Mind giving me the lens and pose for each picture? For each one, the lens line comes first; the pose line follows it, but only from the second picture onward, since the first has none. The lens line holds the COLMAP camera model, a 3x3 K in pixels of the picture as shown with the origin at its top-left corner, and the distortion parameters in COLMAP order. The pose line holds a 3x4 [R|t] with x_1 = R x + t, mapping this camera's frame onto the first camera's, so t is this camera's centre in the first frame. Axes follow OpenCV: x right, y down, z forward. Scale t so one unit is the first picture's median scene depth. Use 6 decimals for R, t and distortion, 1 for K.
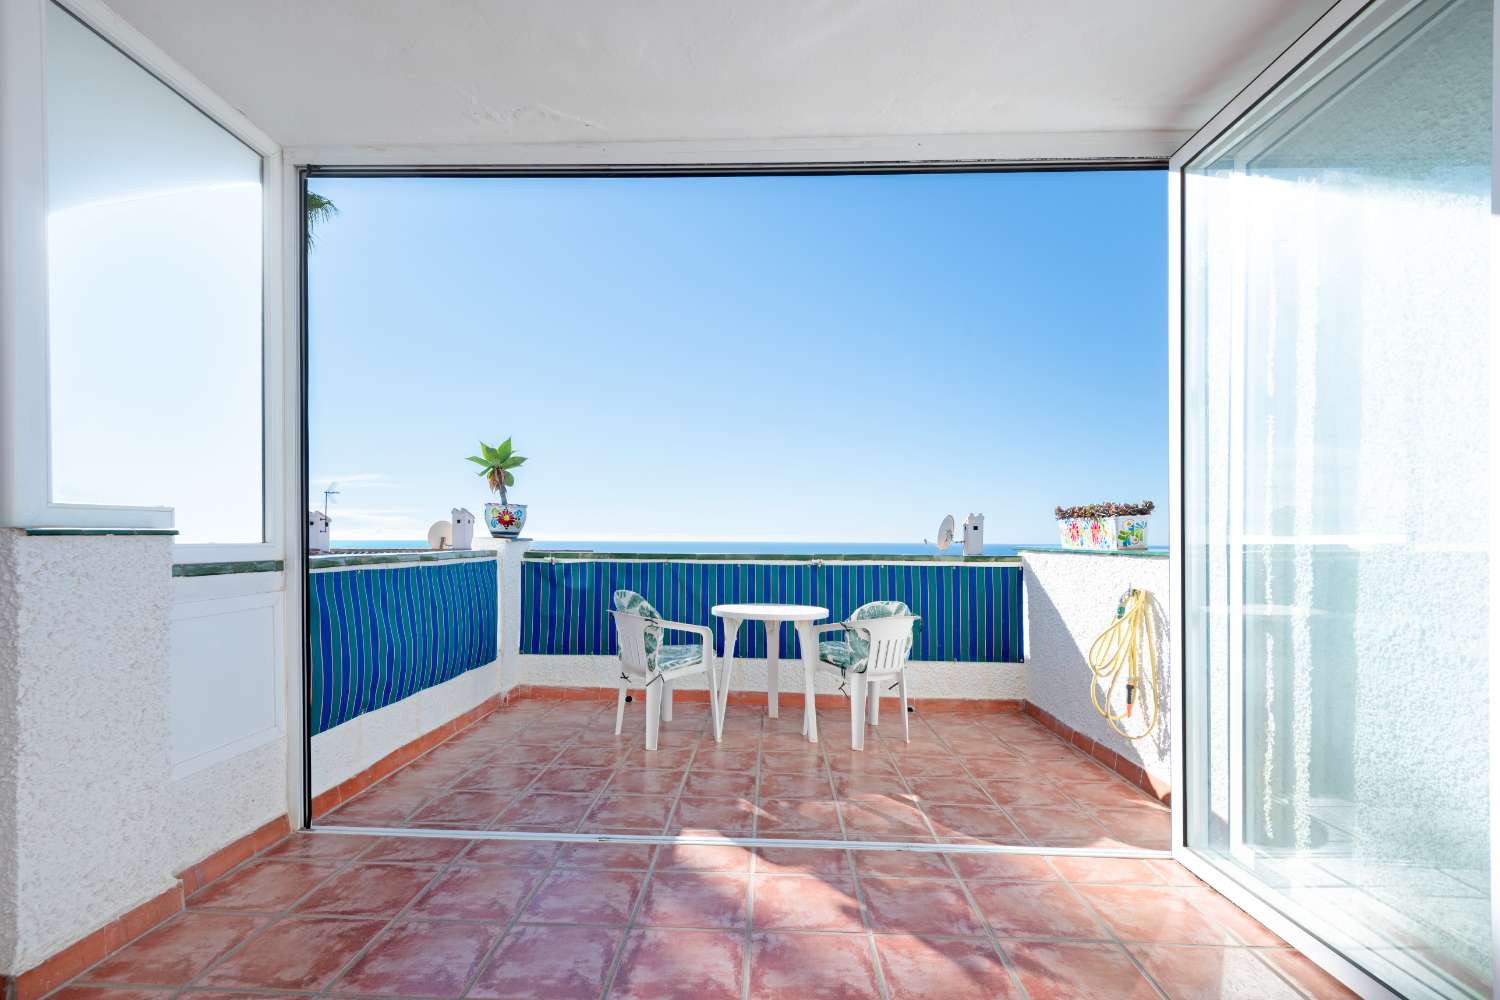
lens RADIAL K [[701.5, 0, 738.1], [0, 701.5, 543.1], [0, 0, 1]] dist [0.022055, -0.011790]
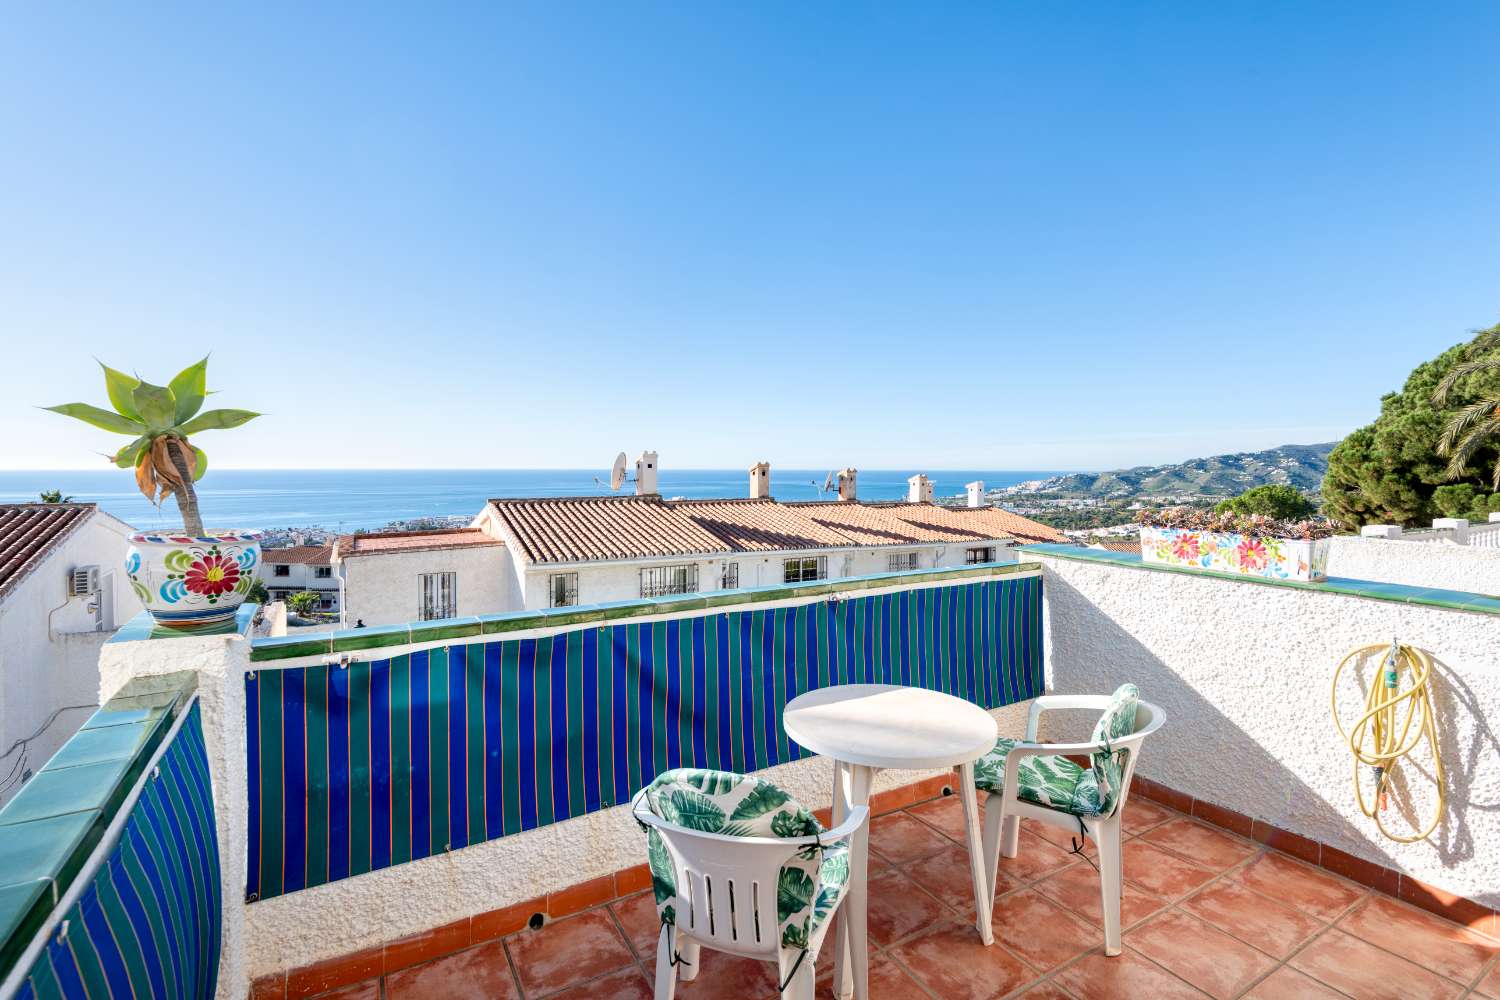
lens RADIAL K [[701.5, 0, 771.9], [0, 701.5, 481.8], [0, 0, 1]] dist [0.022055, -0.011790]
pose [[0.824478, -0.018312, 0.565597, -0.464378], [0.006561, 0.999718, 0.022803, -0.144482], [-0.565856, -0.015090, 0.824366, 0.810871]]
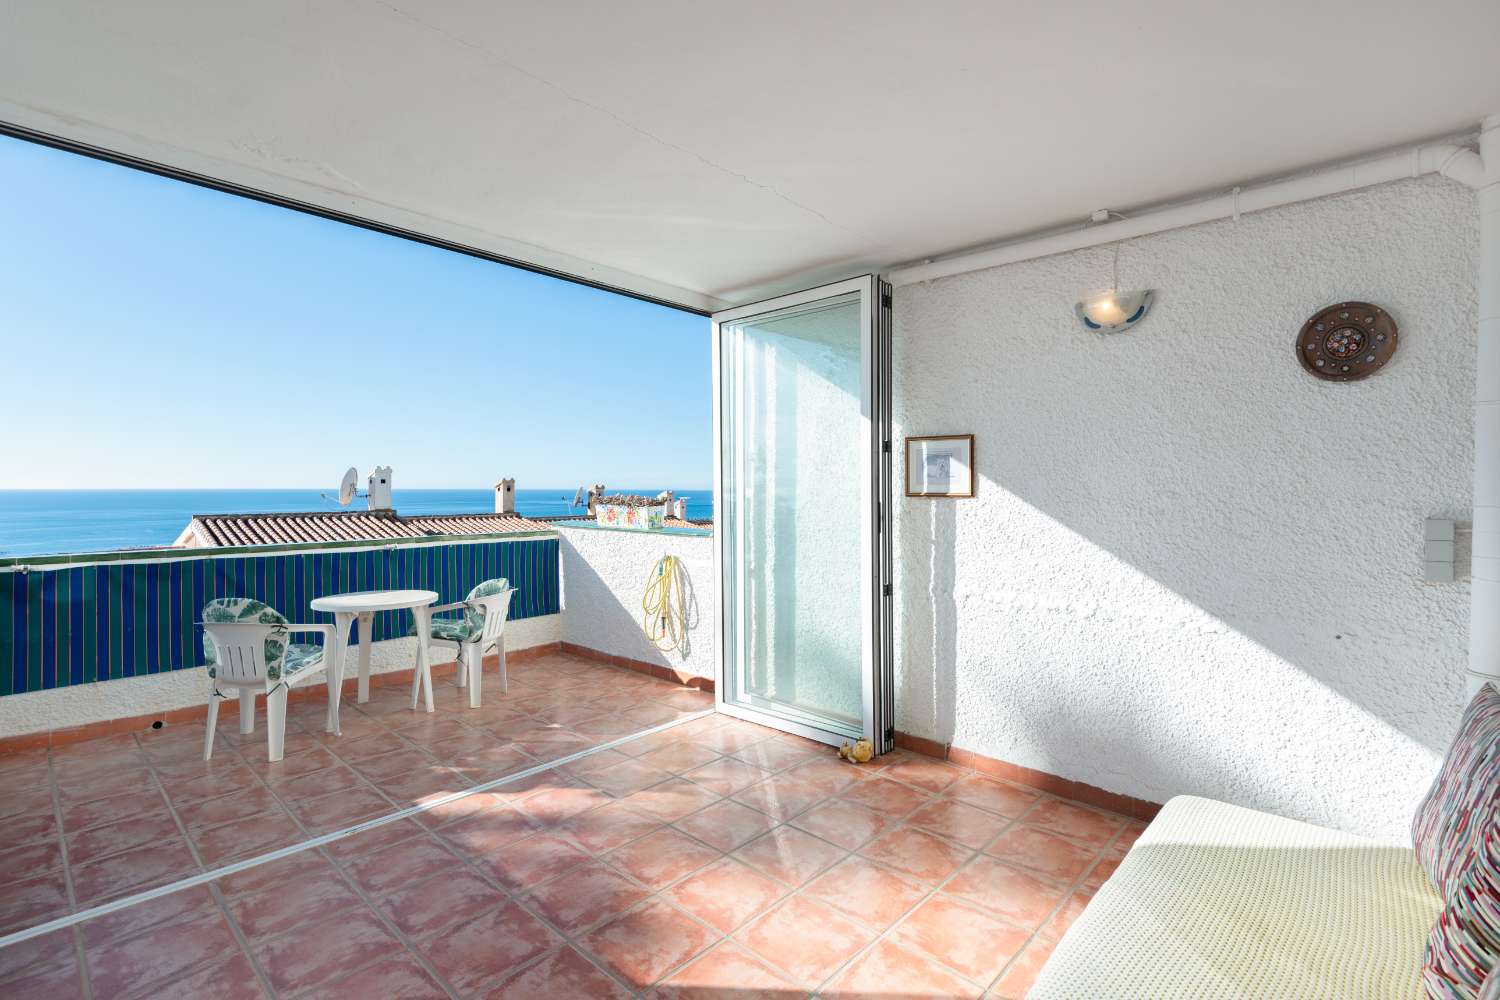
lens RADIAL K [[701.5, 0, 753.1], [0, 701.5, 483.6], [0, 0, 1]] dist [0.022055, -0.011790]
pose [[0.645005, -0.005129, 0.764161, -0.546947], [0.008164, 0.999967, -0.000180, -0.100633], [-0.764135, 0.006355, 0.645025, -0.166362]]
